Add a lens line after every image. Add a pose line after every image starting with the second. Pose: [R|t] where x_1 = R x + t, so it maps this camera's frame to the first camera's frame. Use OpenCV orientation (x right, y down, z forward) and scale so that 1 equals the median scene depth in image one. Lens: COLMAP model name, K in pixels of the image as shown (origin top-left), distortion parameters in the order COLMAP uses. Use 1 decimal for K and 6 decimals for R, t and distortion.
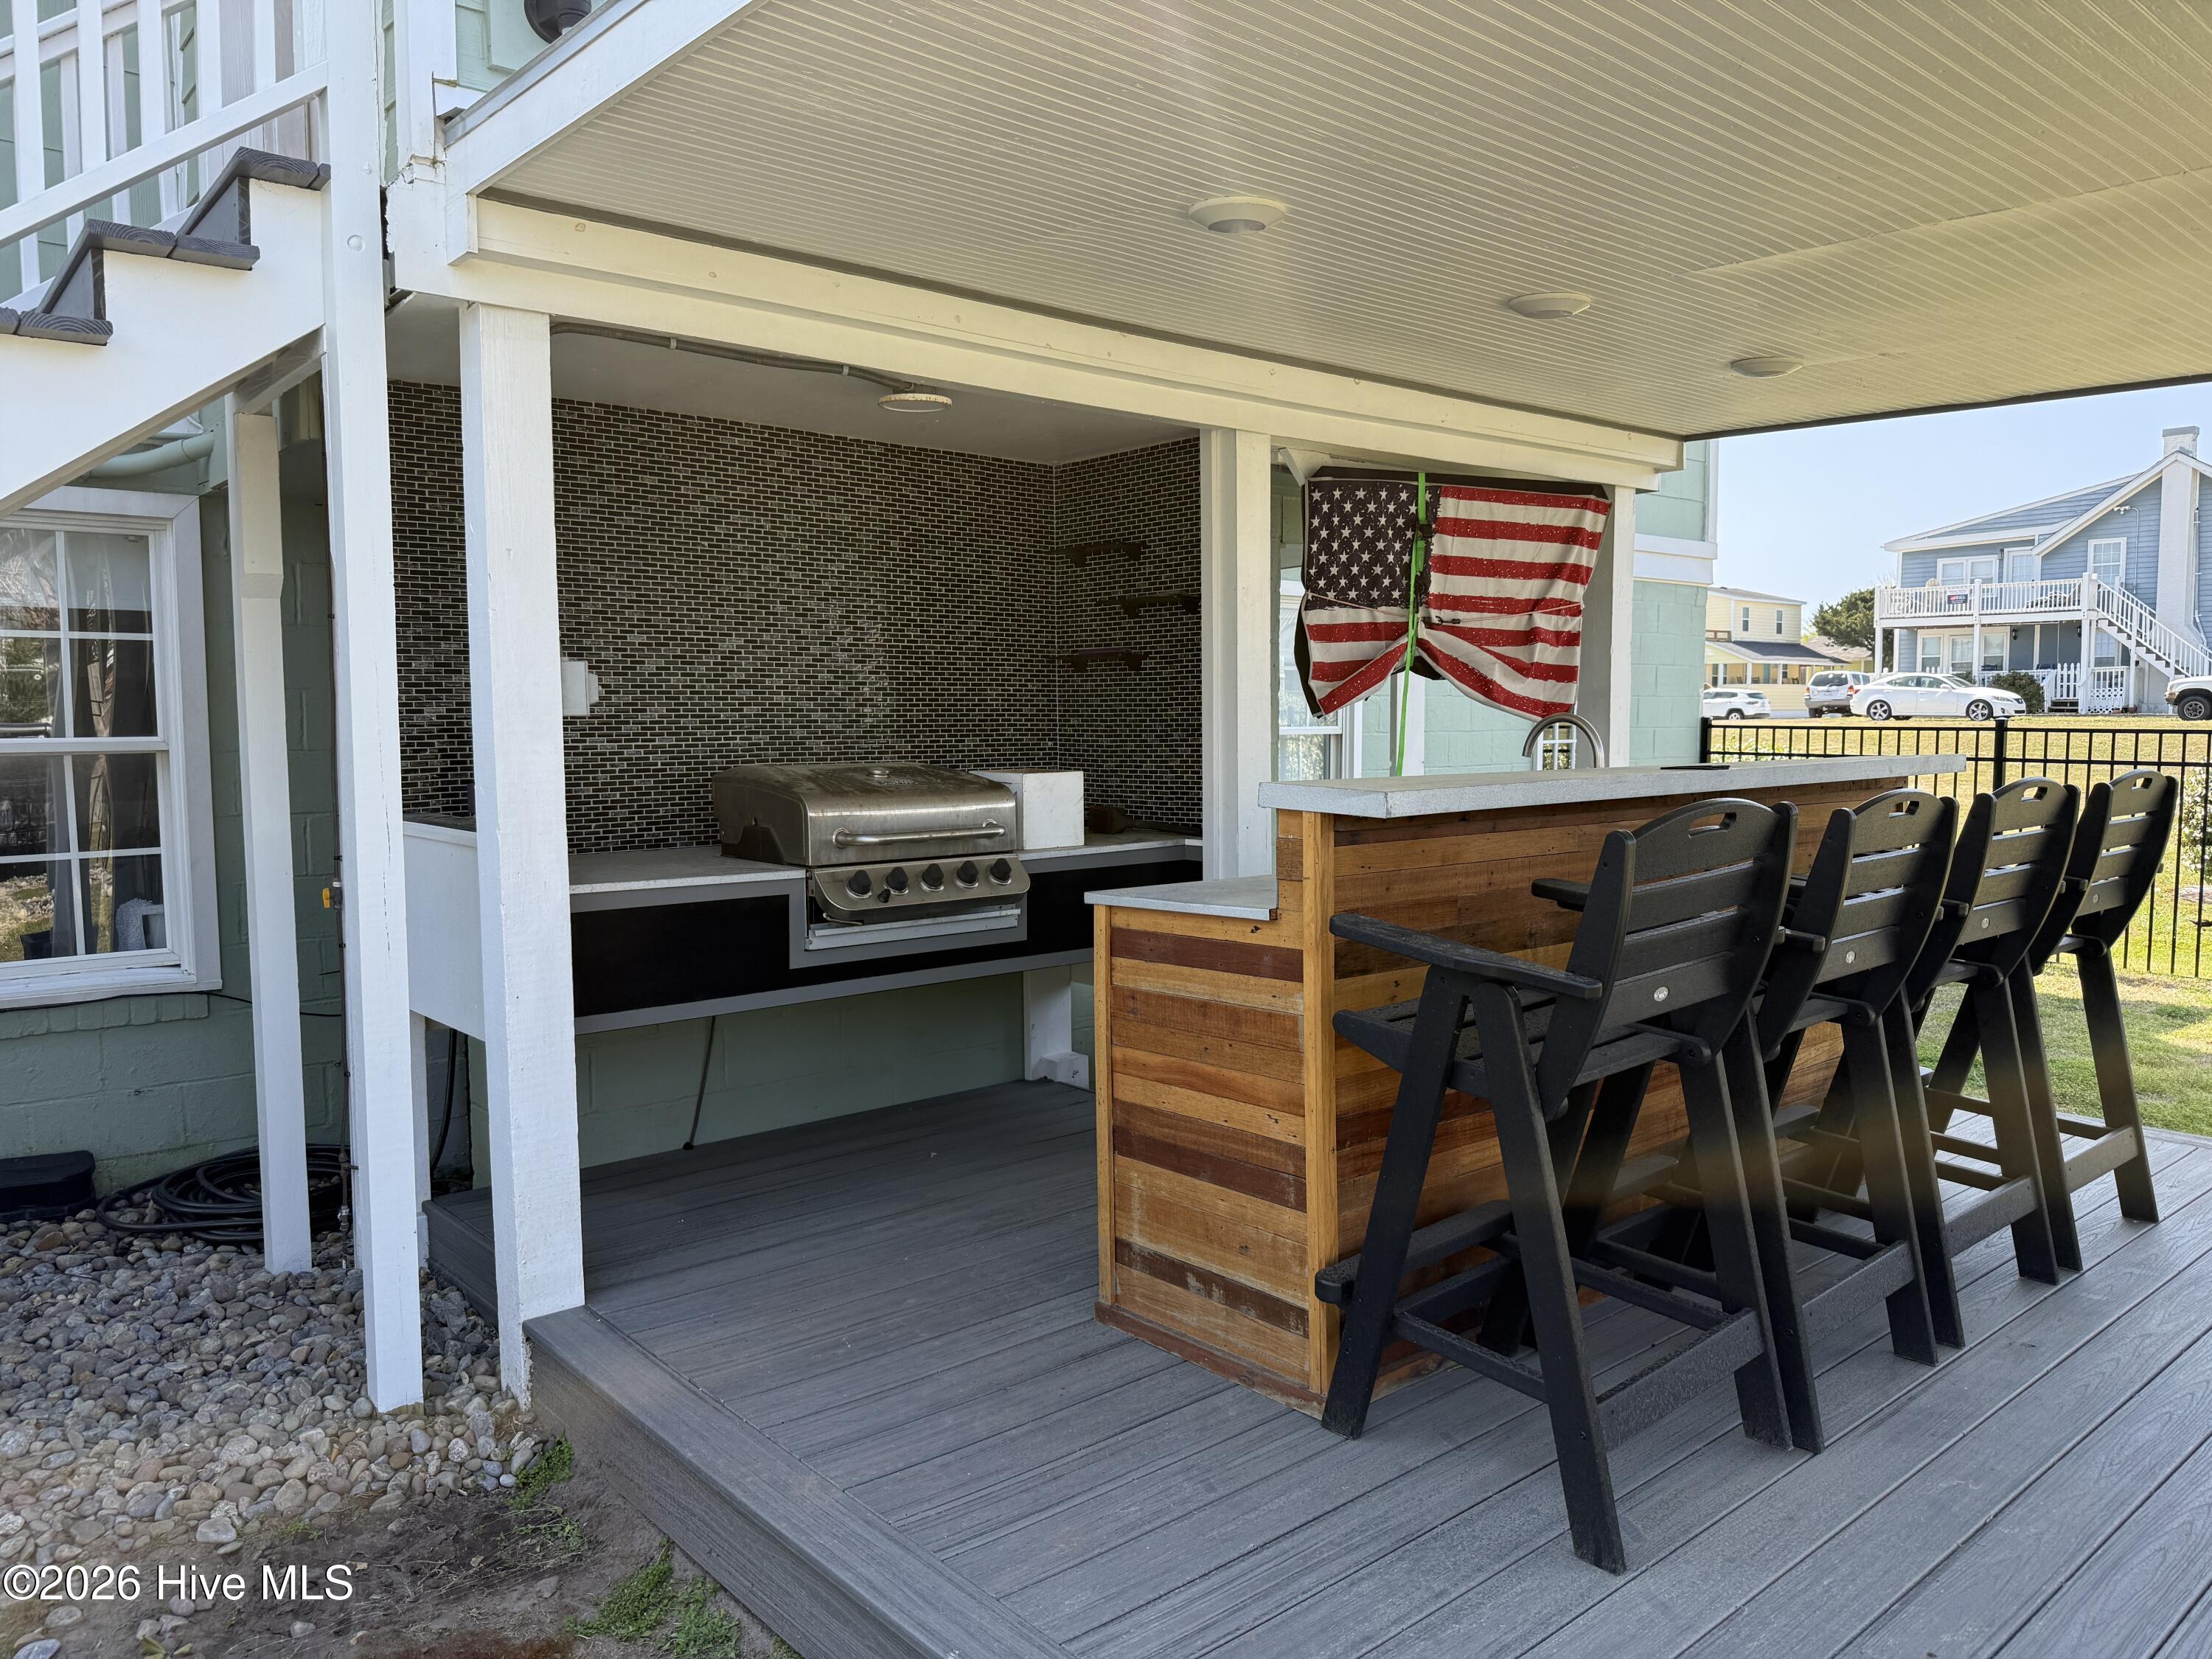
lens RADIAL K [[1565.7, 0, 1106.9], [0, 1565.7, 827.7], [0, 0, 1]] dist [-0.059102, -0.000551]
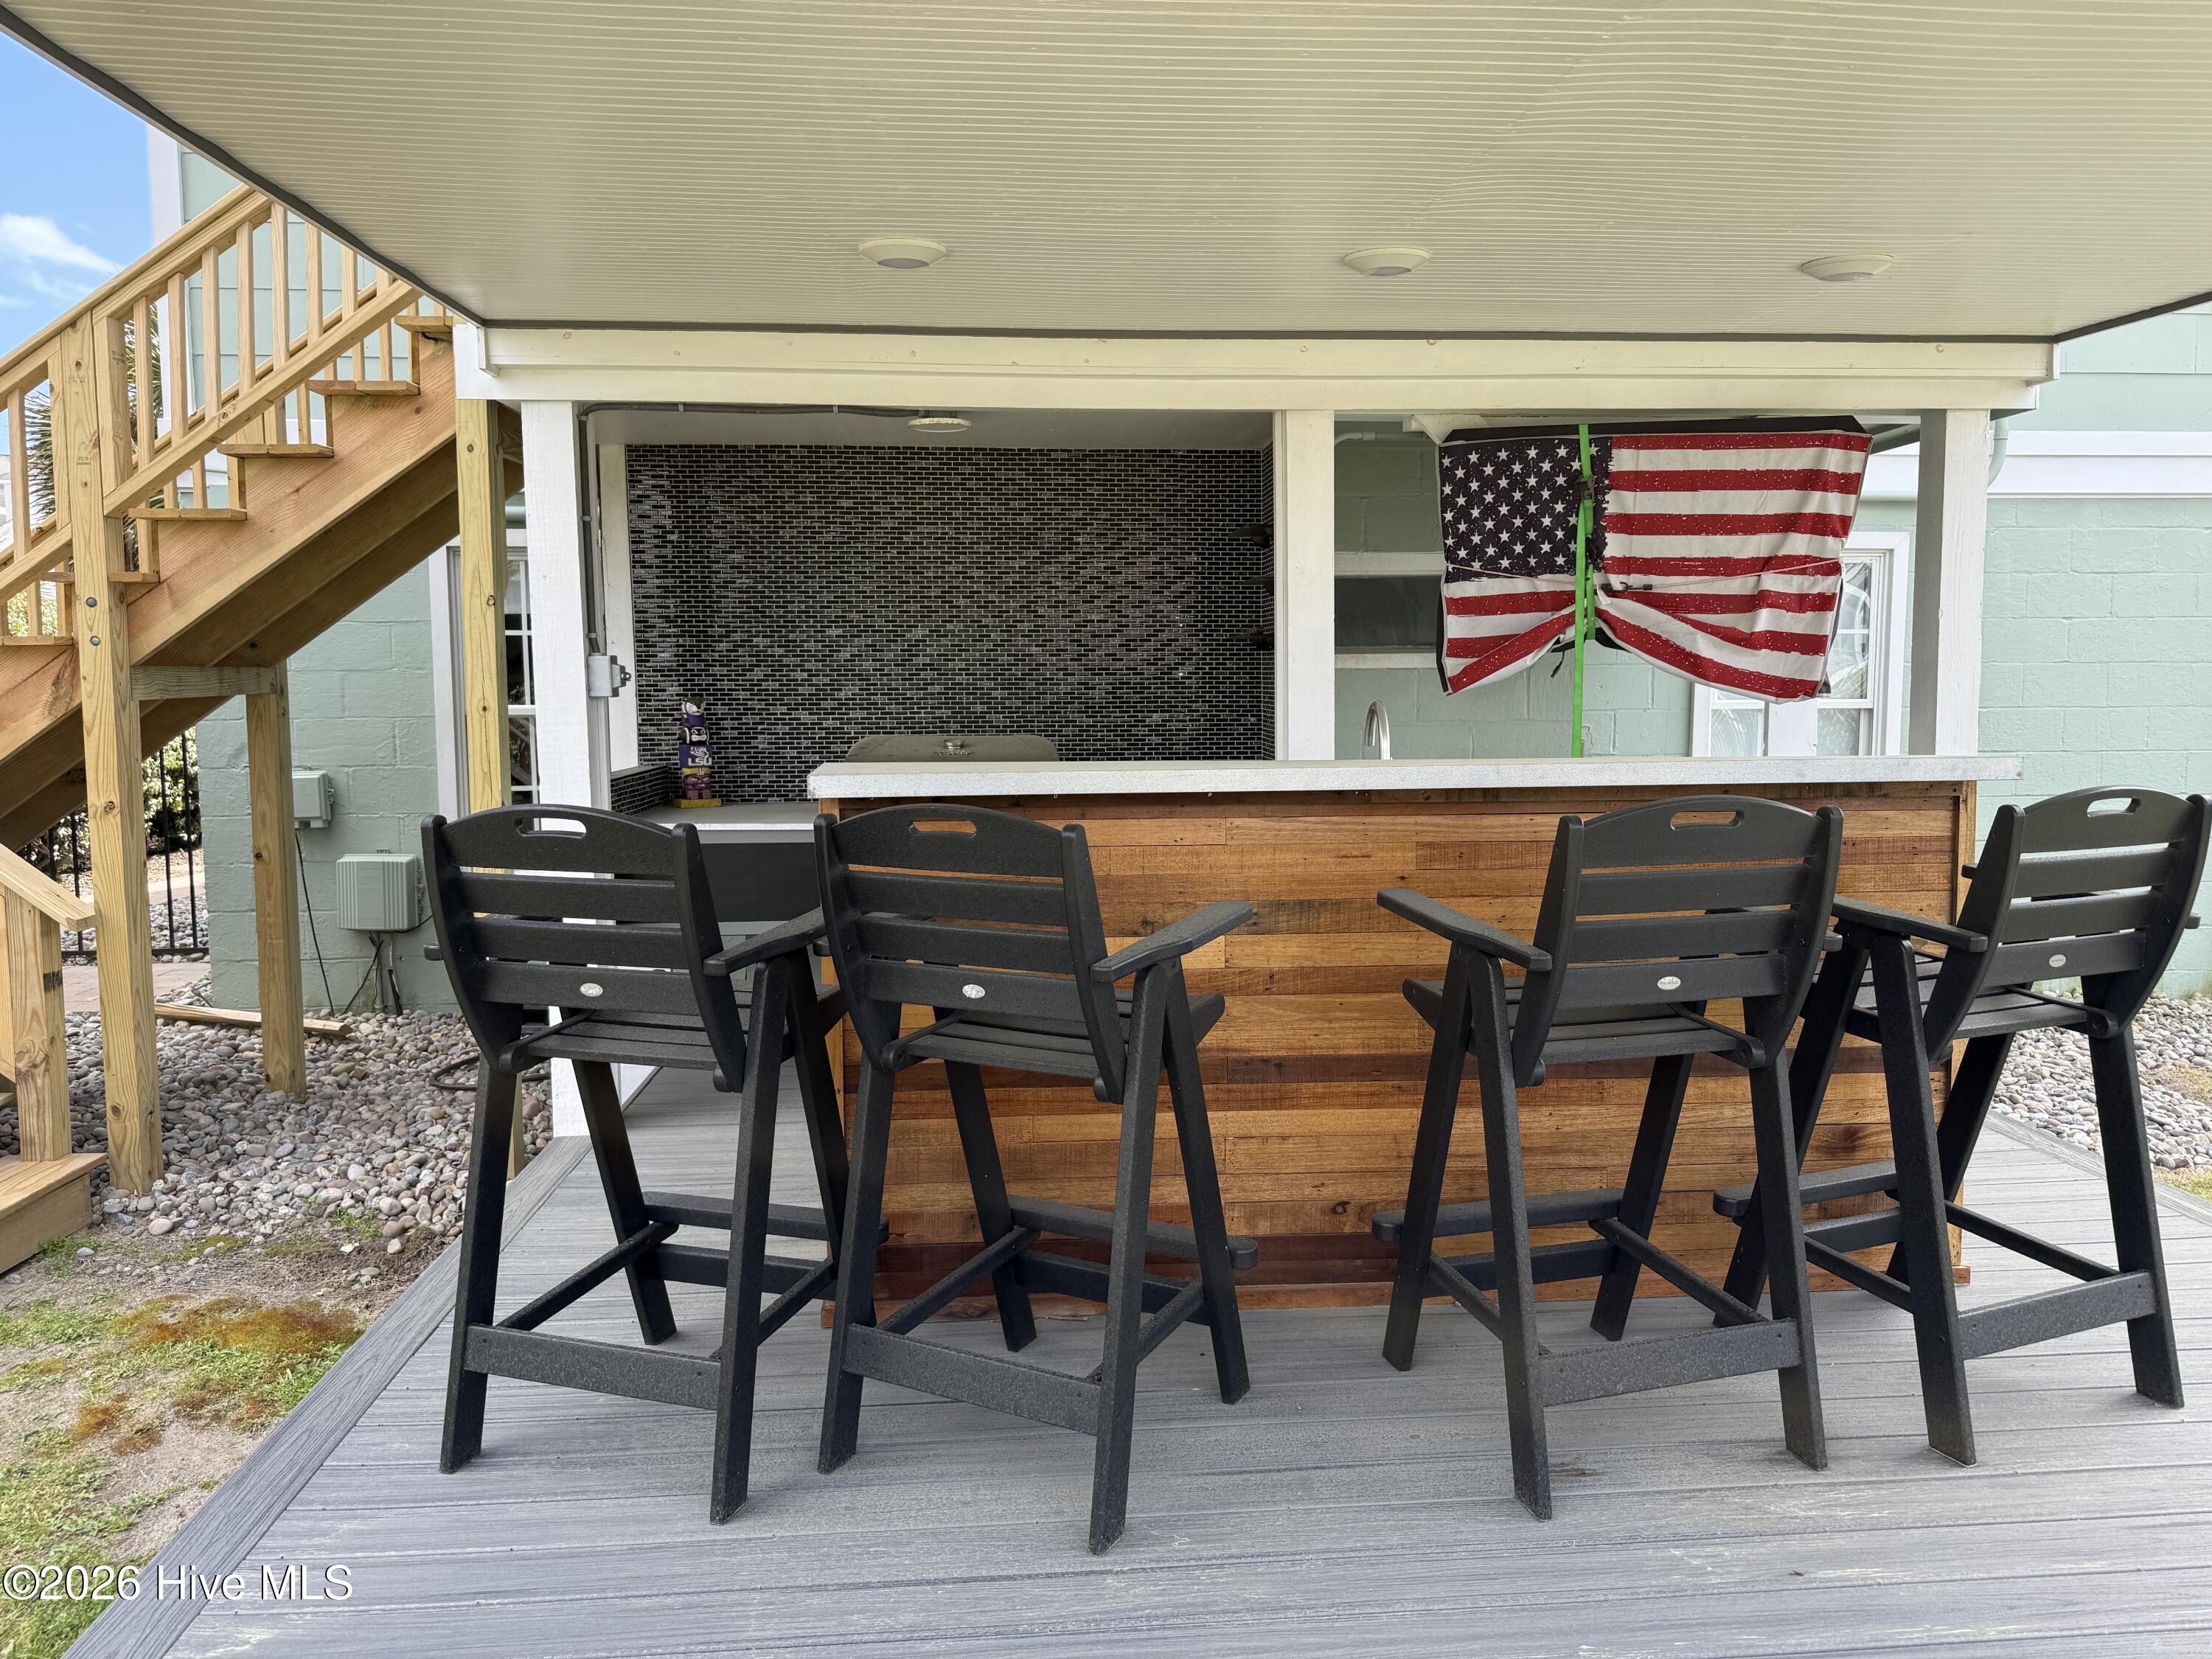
lens RADIAL K [[1565.7, 0, 1094.4], [0, 1565.7, 921.3], [0, 0, 1]] dist [-0.059102, -0.000551]
pose [[0.797126, 0.083336, -0.598035, 0.534096], [-0.042672, 0.995729, 0.081877, -0.000937], [0.602304, -0.039746, 0.797277, 0.096120]]
